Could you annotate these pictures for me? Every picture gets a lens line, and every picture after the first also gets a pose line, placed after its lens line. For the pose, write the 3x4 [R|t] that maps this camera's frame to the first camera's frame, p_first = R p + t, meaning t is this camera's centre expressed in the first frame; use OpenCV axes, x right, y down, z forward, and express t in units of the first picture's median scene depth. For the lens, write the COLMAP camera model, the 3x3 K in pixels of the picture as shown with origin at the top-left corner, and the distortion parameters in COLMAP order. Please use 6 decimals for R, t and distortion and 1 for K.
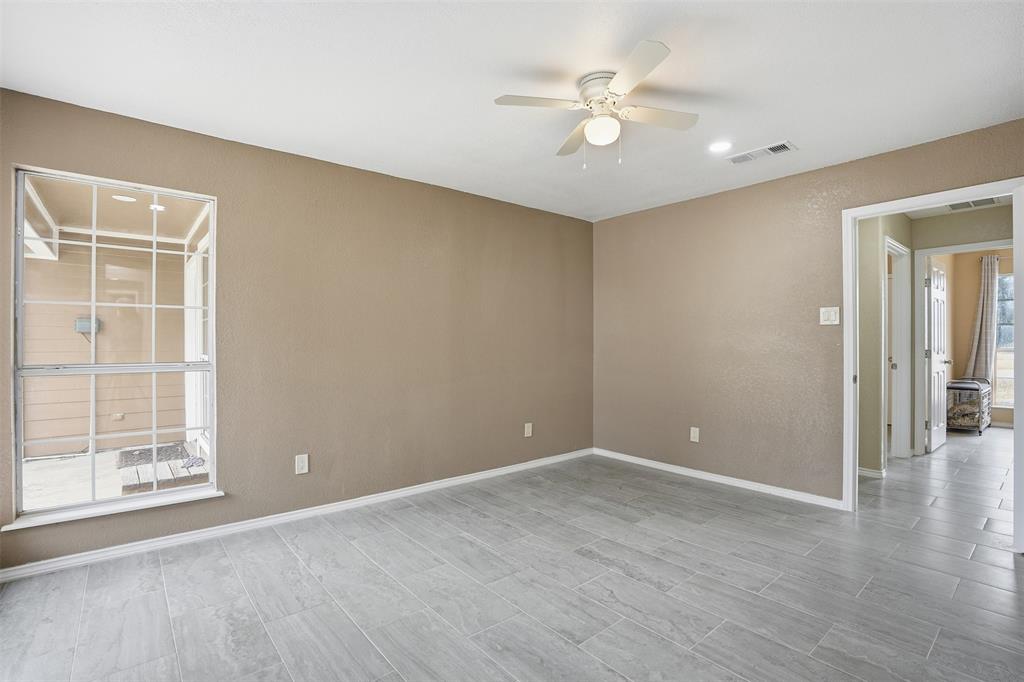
lens RADIAL K [[478.4, 0, 511.2], [0, 478.4, 346.7], [0, 0, 1]] dist [-0.054873, 0.020662]
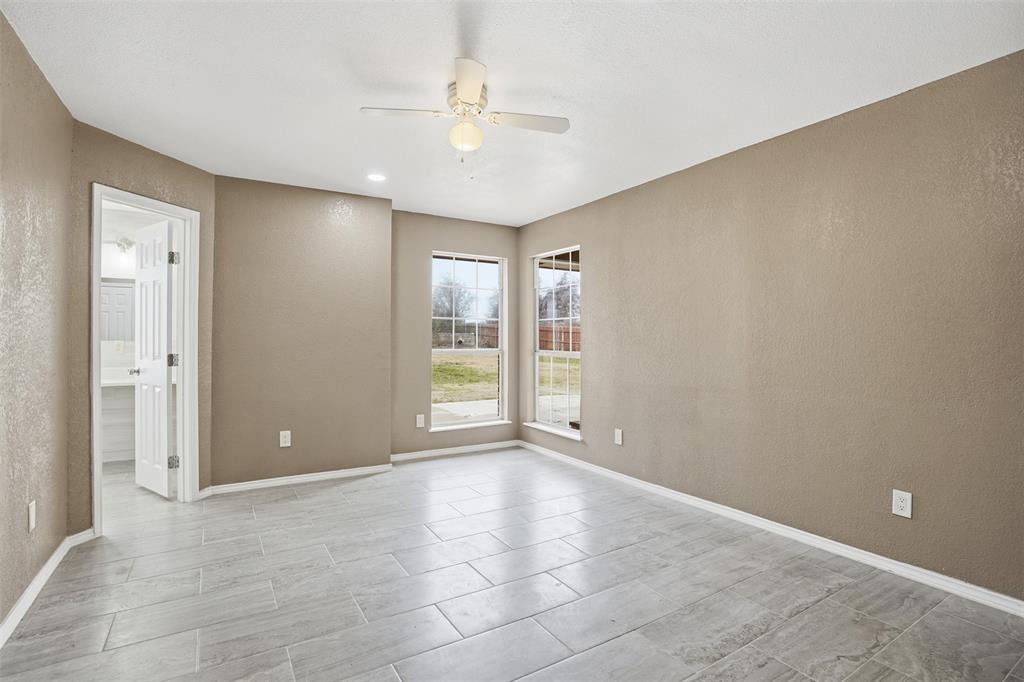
lens RADIAL K [[478.4, 0, 511.2], [0, 478.4, 346.7], [0, 0, 1]] dist [-0.054873, 0.020662]
pose [[-0.132163, 0.015653, -0.991104, 0.795823], [-0.009028, 0.999815, 0.016995, -0.013051], [0.991187, 0.011194, -0.131997, 0.811066]]
